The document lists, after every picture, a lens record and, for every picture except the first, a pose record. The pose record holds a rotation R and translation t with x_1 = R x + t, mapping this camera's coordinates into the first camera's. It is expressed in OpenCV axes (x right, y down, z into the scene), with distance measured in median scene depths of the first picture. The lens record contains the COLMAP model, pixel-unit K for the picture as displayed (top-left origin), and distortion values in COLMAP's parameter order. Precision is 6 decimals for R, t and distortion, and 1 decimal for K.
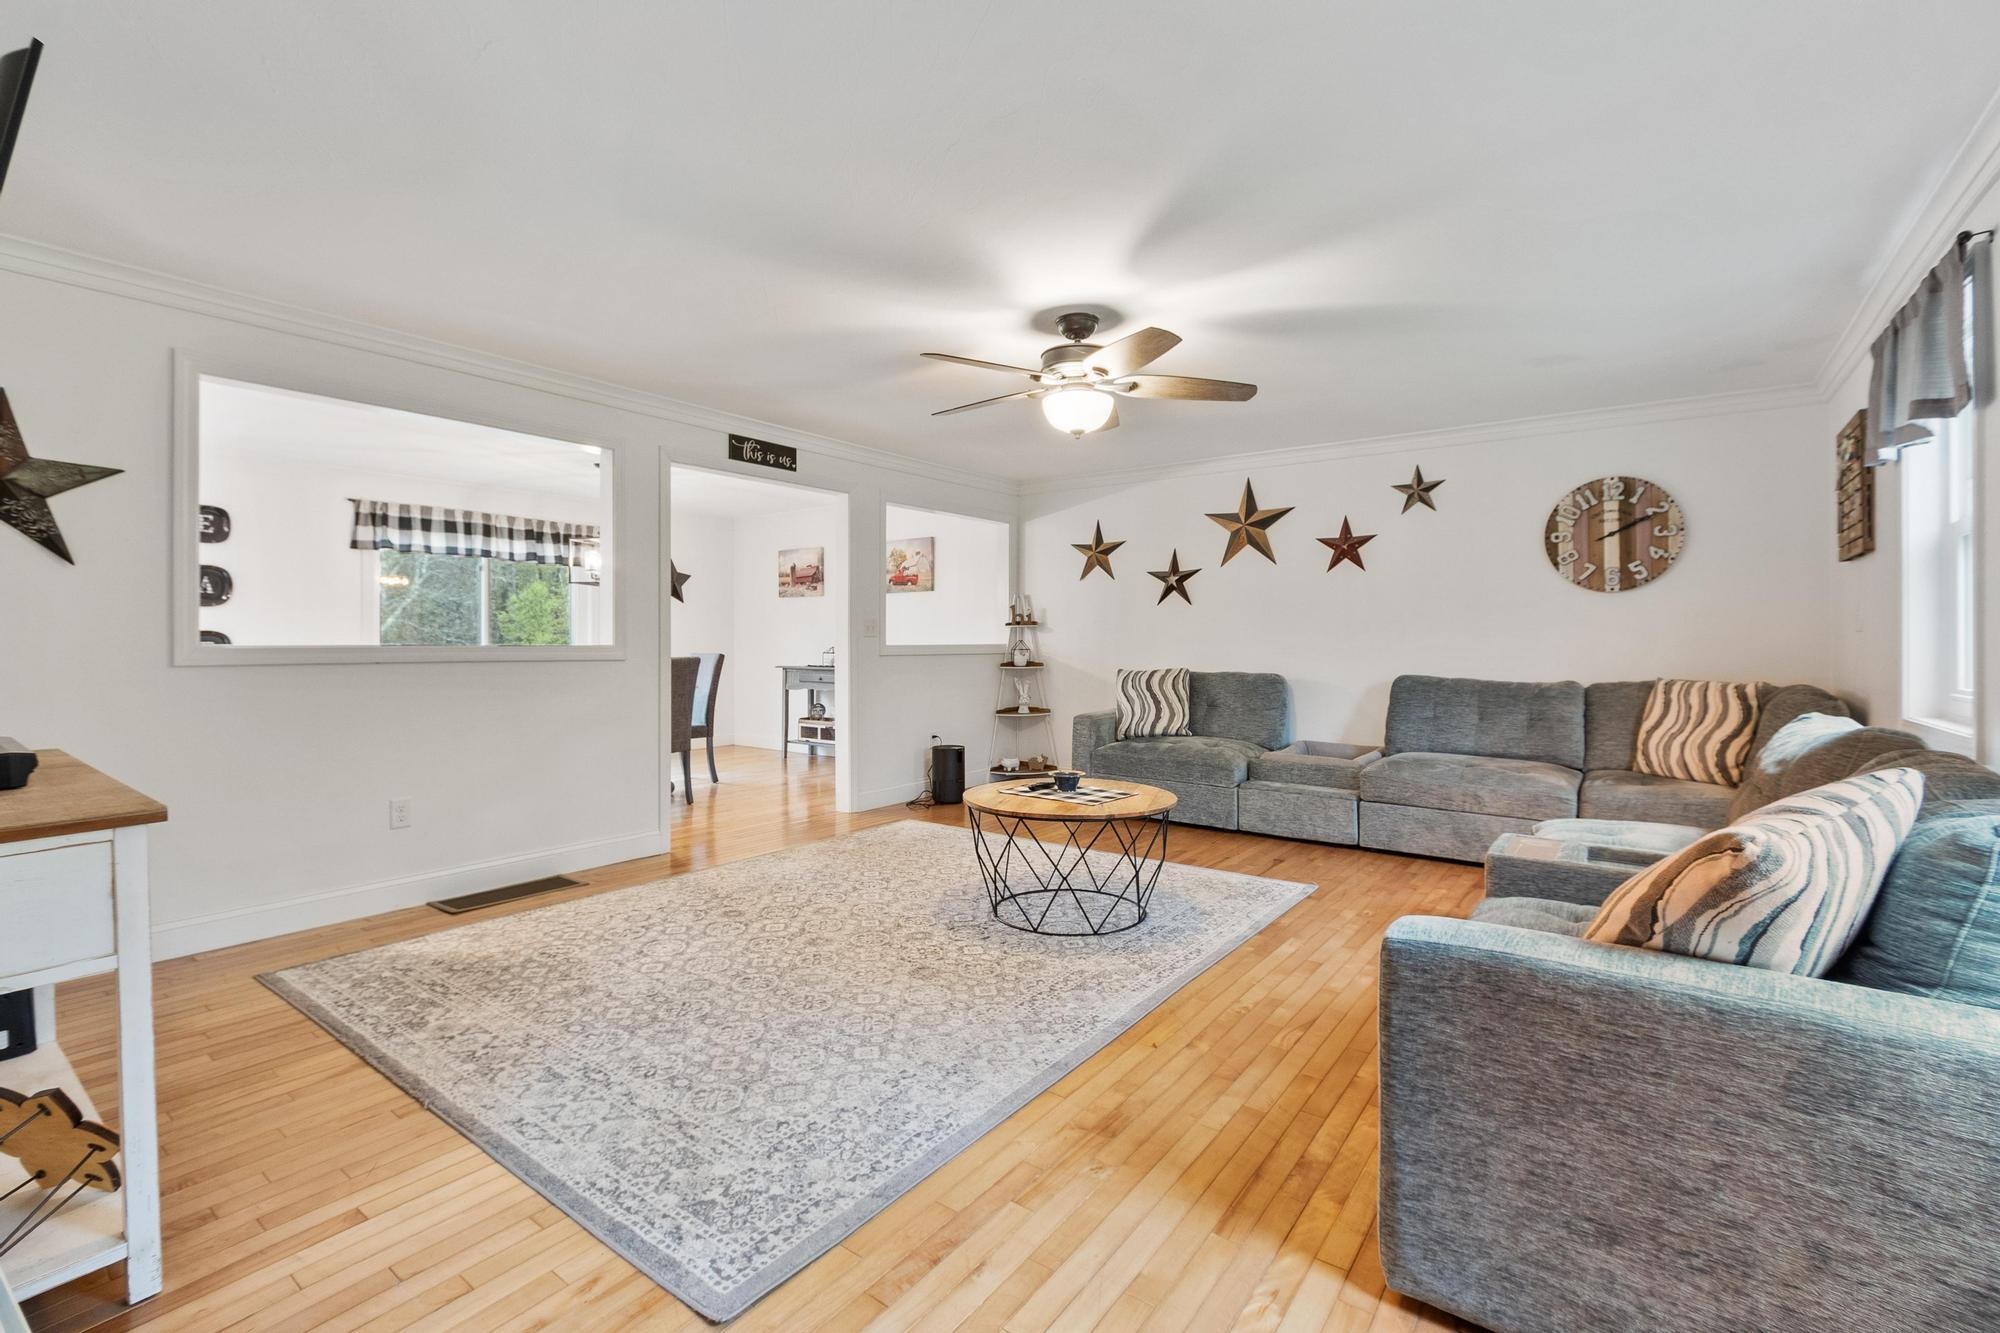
lens RADIAL K [[879.6, 0, 993.3], [0, 879.6, 648.6], [0, 0, 1]] dist [0.002525, -0.000056]
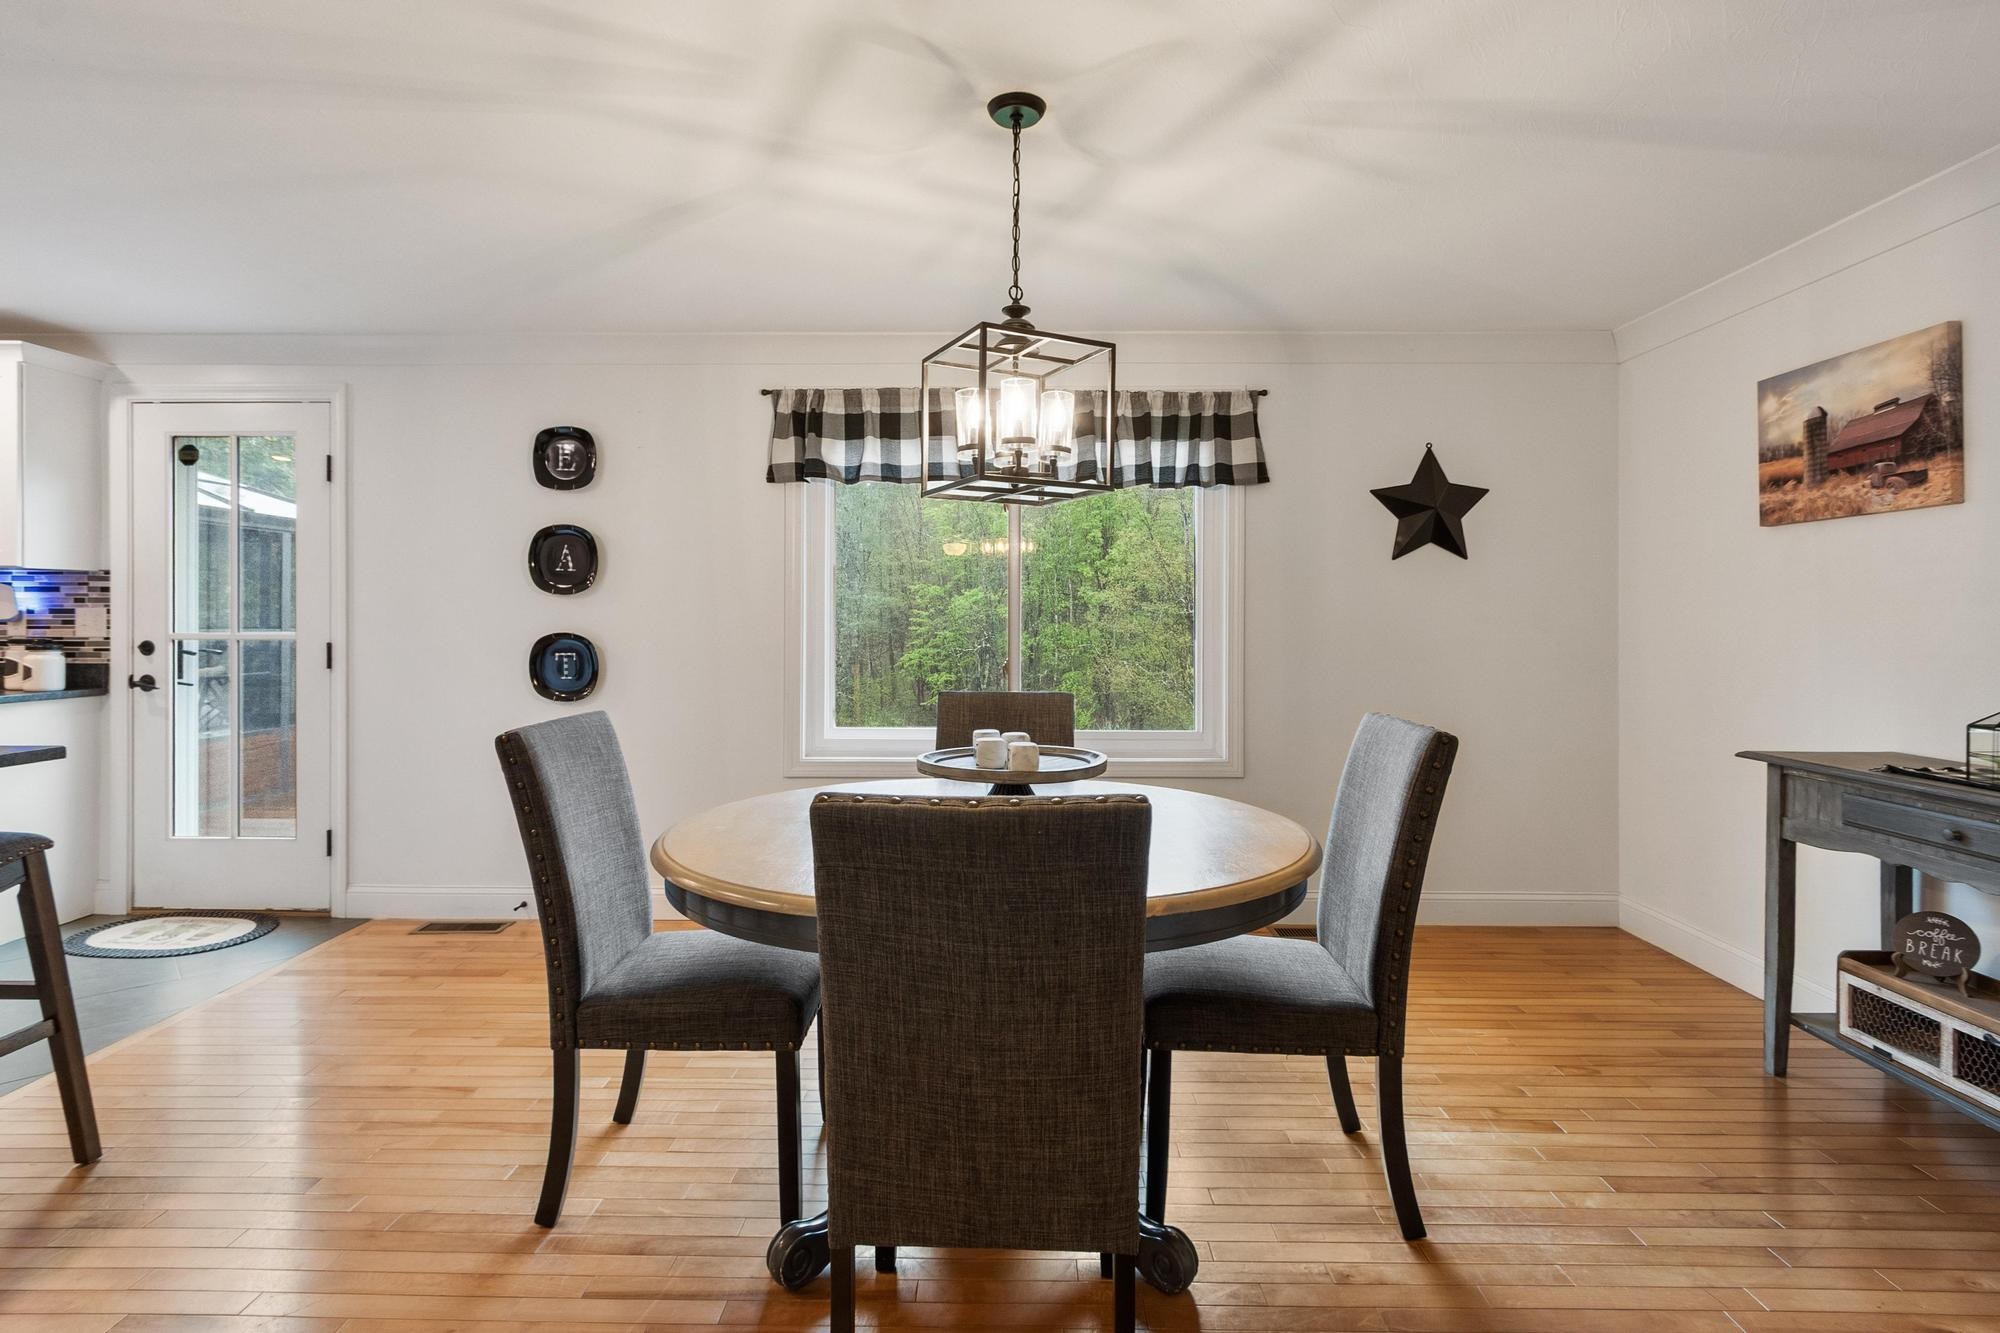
lens RADIAL K [[951.9, 0, 990.0], [0, 951.9, 618.1], [0, 0, 1]] dist [-0.000190, -0.000693]
pose [[0.584595, -0.002250, -0.811322, -0.223066], [-0.010098, 0.999899, -0.010049, -0.032229], [0.811262, 0.014068, 0.584513, 1.006406]]
